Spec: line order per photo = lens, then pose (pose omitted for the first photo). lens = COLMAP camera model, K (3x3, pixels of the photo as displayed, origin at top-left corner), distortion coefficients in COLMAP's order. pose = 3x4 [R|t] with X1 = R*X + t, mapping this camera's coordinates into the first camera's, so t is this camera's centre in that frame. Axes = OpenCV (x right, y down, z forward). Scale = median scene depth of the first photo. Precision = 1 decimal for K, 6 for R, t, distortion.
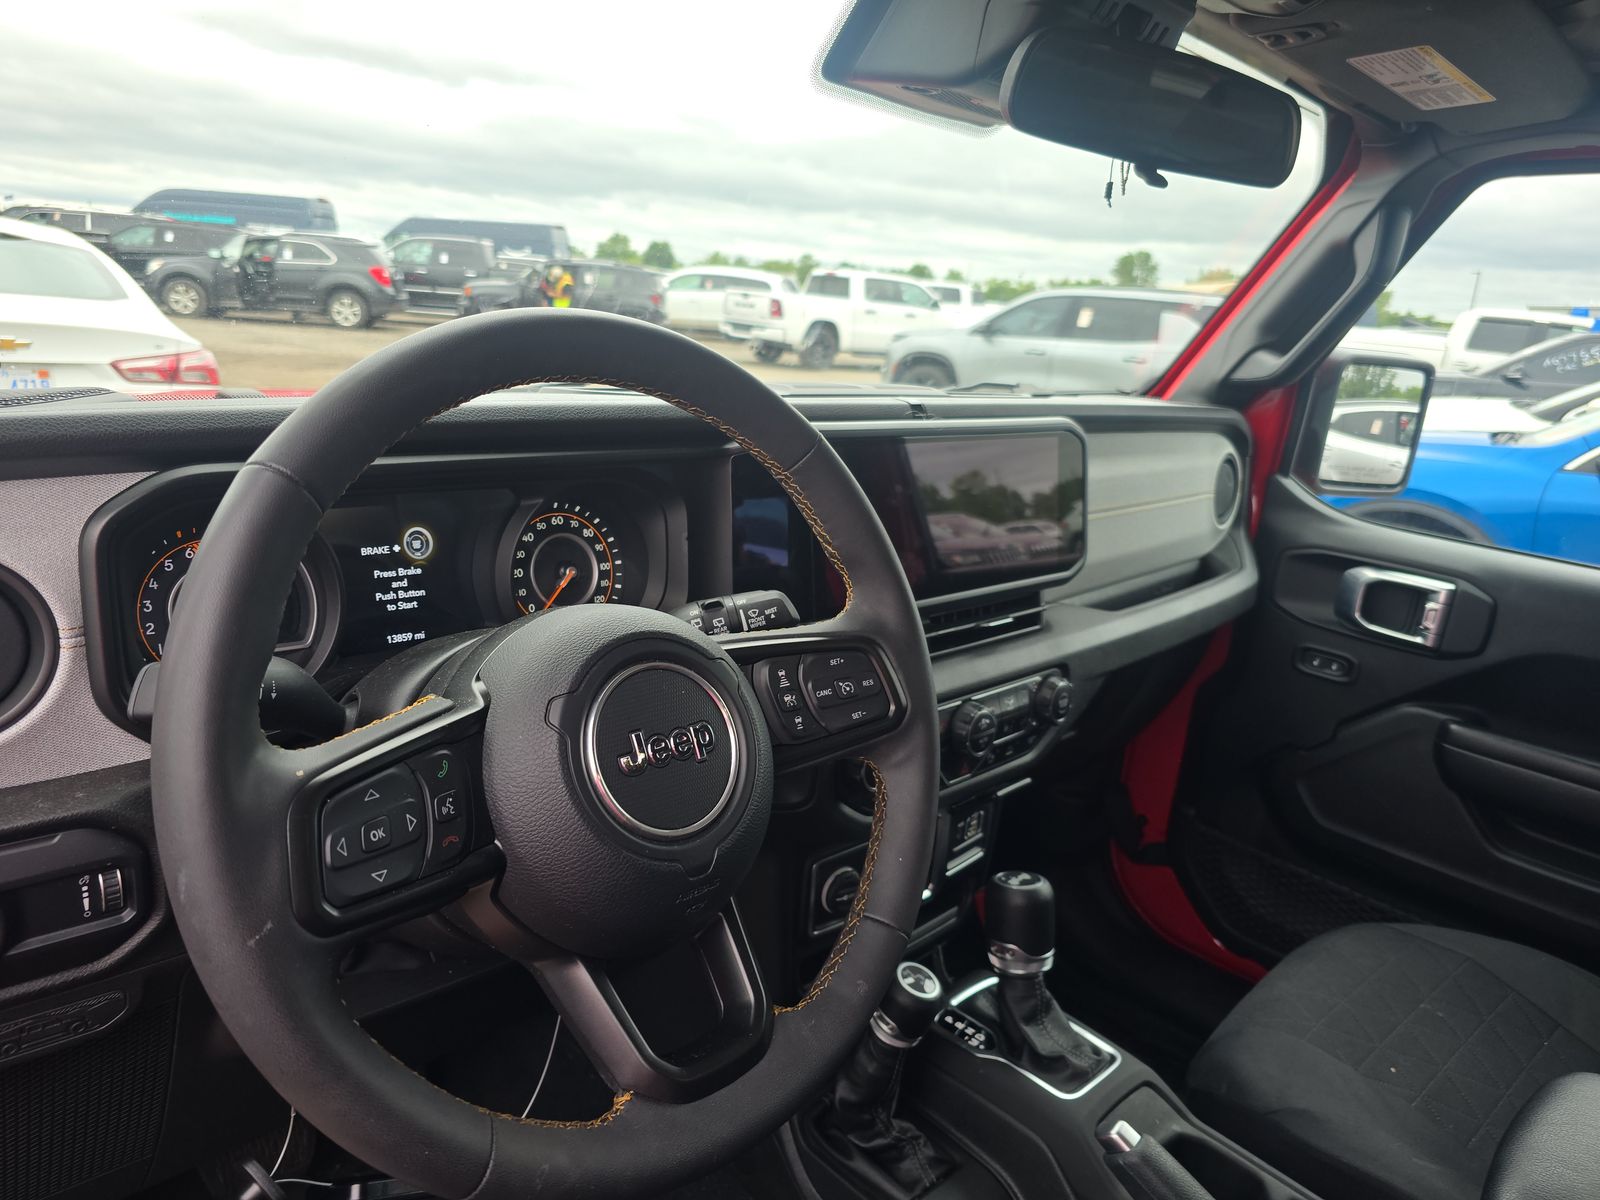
lens RADIAL K [[1101.4, 0, 794.1], [0, 1101.4, 614.9], [0, 0, 1]] dist [0.061795, -0.081908]
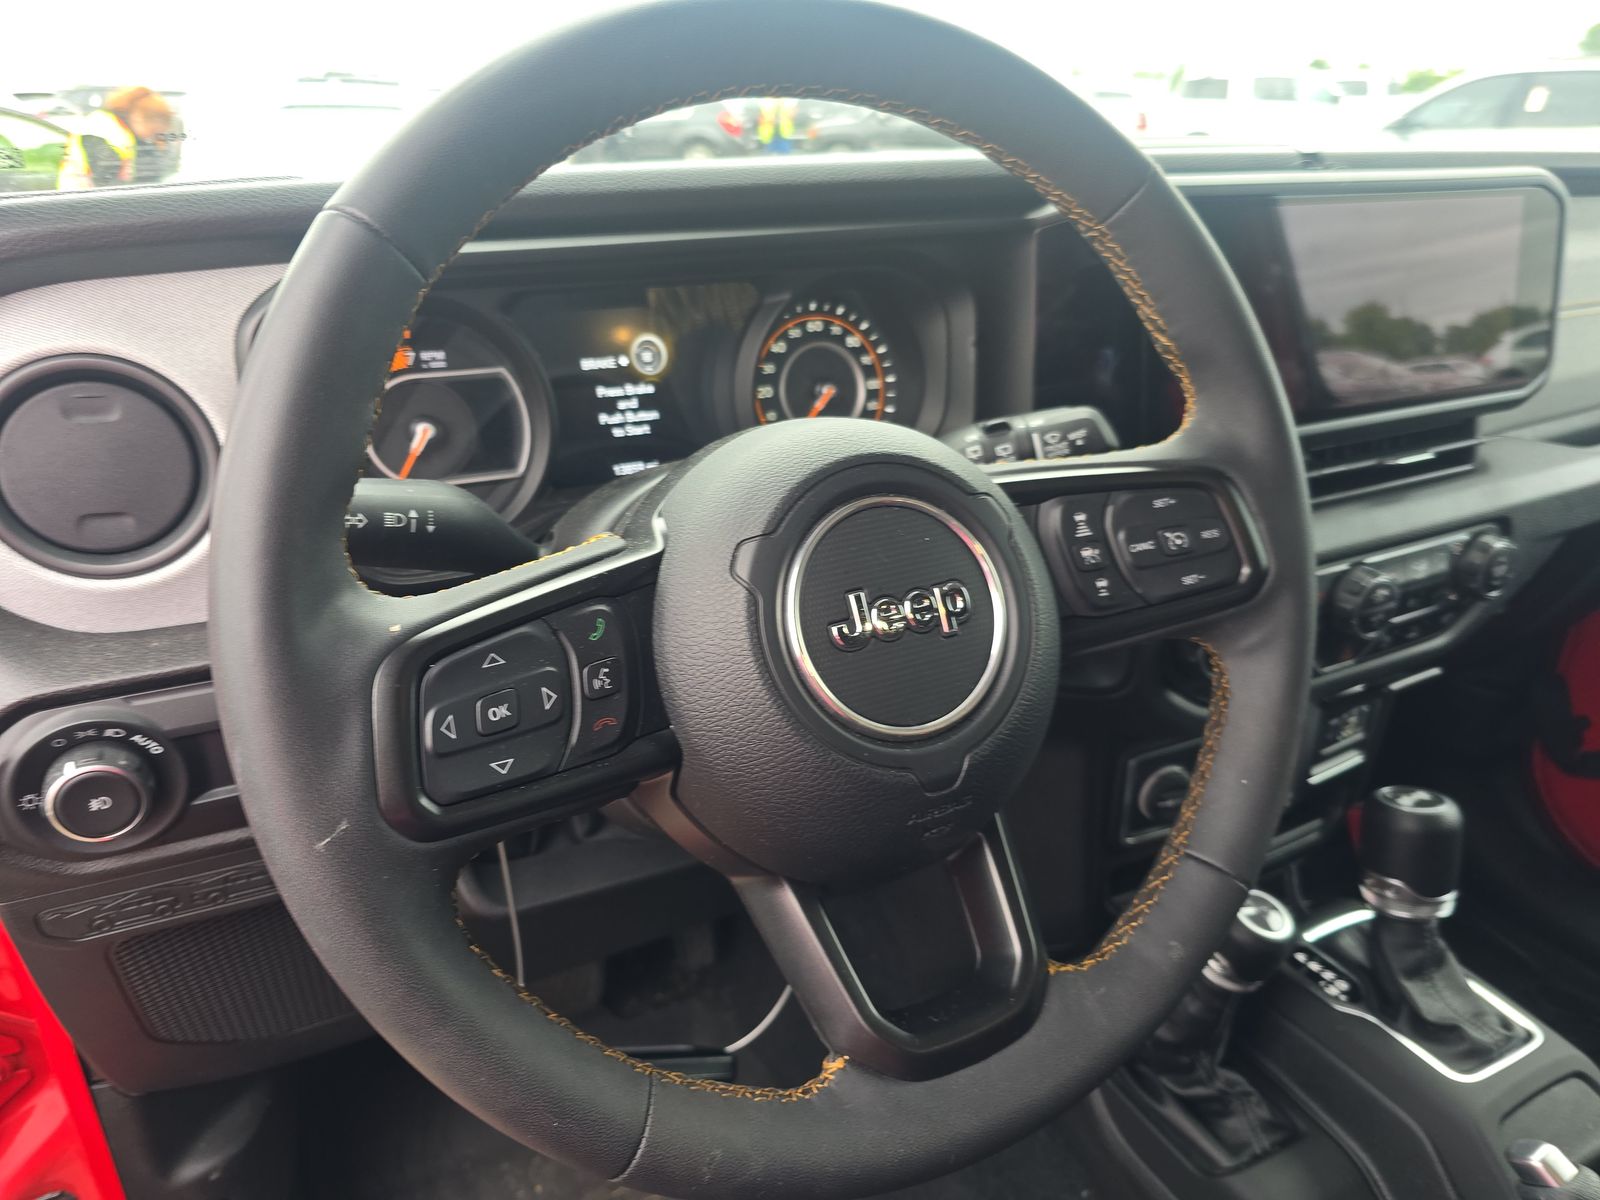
lens RADIAL K [[1101.4, 0, 794.1], [0, 1101.4, 614.9], [0, 0, 1]] dist [0.061795, -0.081908]
pose [[0.954113, 0.046394, -0.295831, 0.021793], [-0.006828, 0.991039, 0.133398, 0.017205], [0.299369, -0.125257, 0.945880, 0.207104]]
